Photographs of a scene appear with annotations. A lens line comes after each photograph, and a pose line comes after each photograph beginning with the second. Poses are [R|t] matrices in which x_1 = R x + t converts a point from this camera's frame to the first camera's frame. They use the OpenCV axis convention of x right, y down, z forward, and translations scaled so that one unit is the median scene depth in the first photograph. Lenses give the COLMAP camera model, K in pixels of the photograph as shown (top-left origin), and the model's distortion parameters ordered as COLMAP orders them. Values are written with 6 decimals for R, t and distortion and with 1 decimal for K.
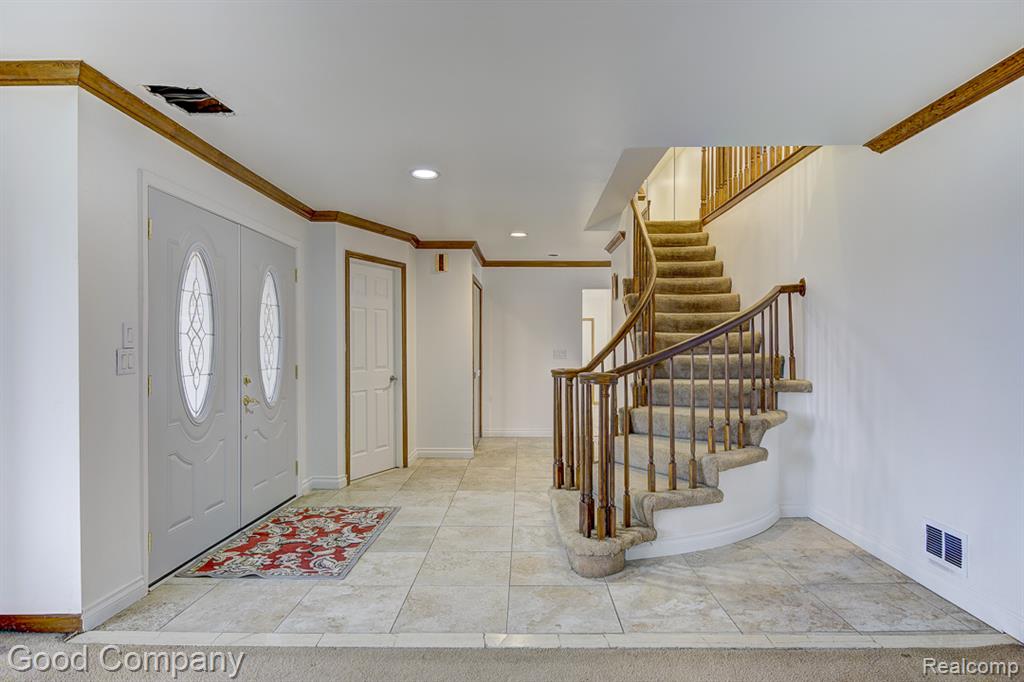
lens RADIAL K [[577.2, 0, 529.4], [0, 577.2, 351.7], [0, 0, 1]] dist [-0.004027, -0.002302]
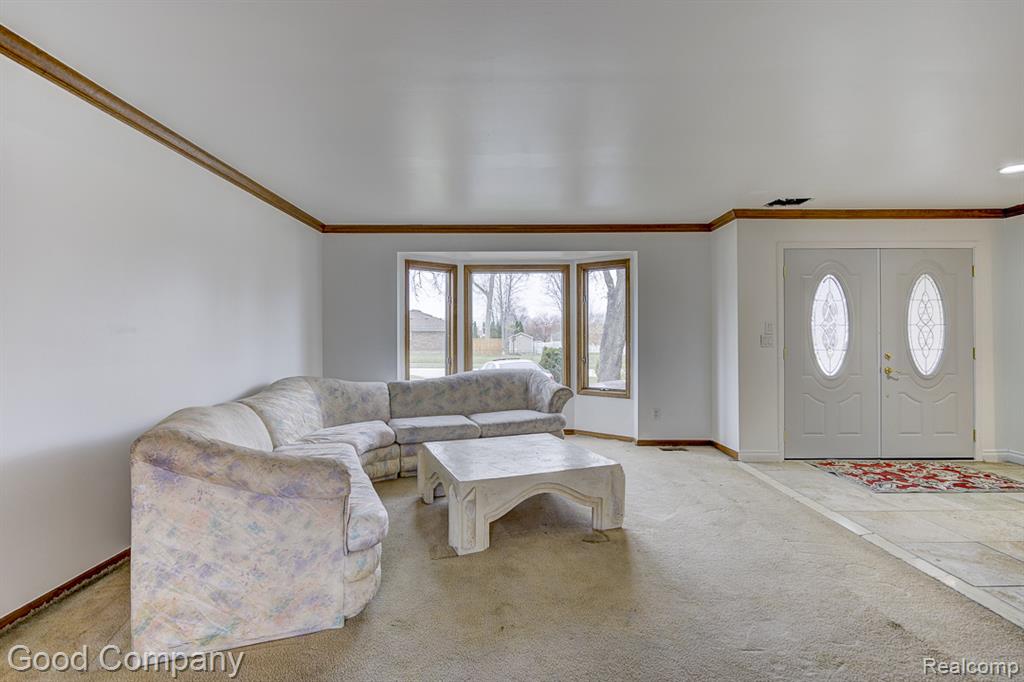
lens RADIAL K [[496.4, 0, 498.1], [0, 496.4, 338.4], [0, 0, 1]] dist [-0.017123, 0.000194]
pose [[-0.024736, 0.000650, -0.999694, 0.657750], [-0.001245, 0.999999, 0.000681, 0.005507], [0.999693, 0.001261, -0.024735, 0.060343]]
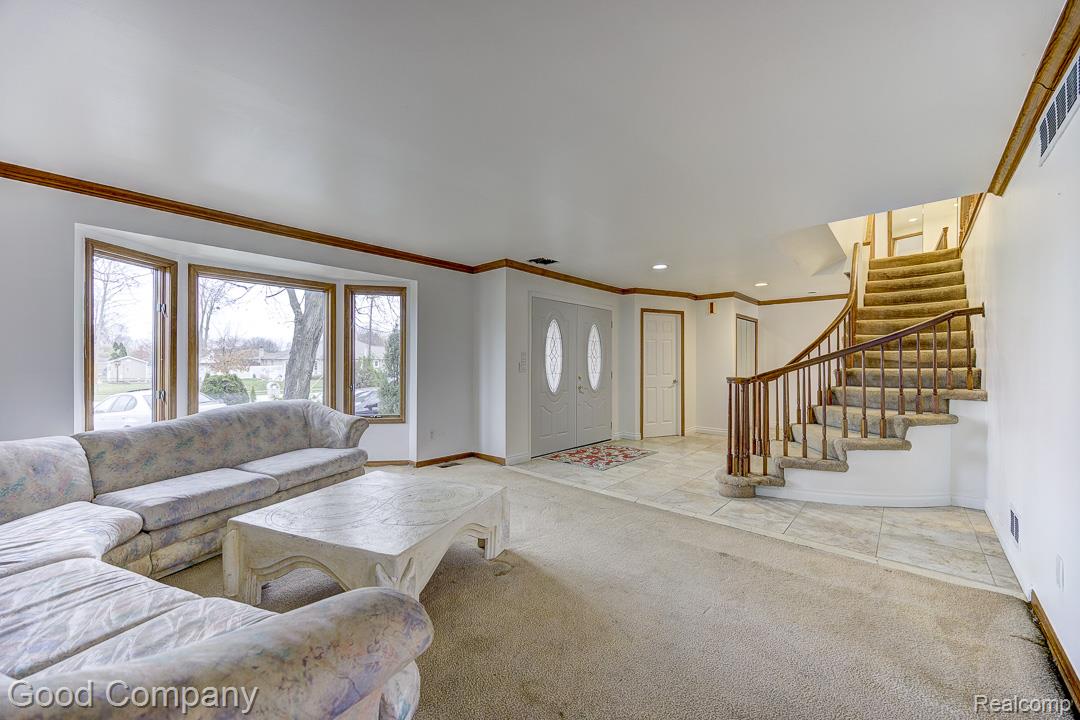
lens RADIAL K [[422.1, 0, 535.2], [0, 422.1, 366.2], [0, 0, 1]] dist [-0.002022, -0.000297]
pose [[0.734065, 0.005993, -0.679053, 0.388254], [-0.007256, 0.999973, 0.000982, 0.006479], [0.679041, 0.004206, 0.734089, -0.218027]]
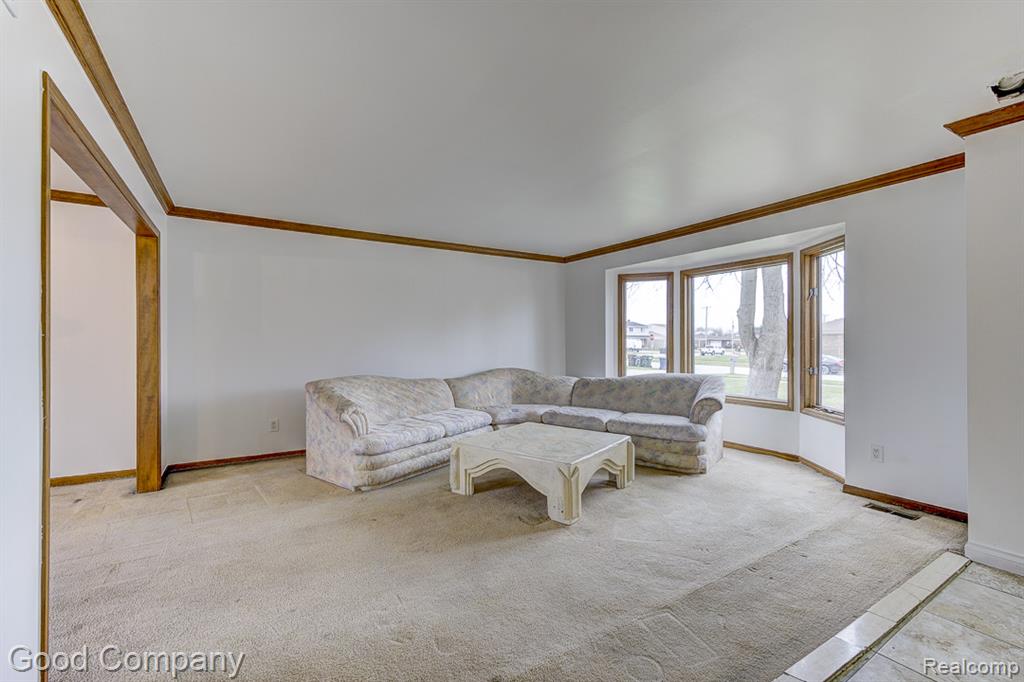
lens RADIAL K [[450.6, 0, 506.3], [0, 450.6, 333.8], [0, 0, 1]] dist [0.009346, 0.000514]
pose [[-0.858590, -0.001036, -0.512662, 0.373378], [0.000984, 0.999993, -0.003669, -0.013697], [0.512662, -0.003655, -0.858583, 0.786330]]
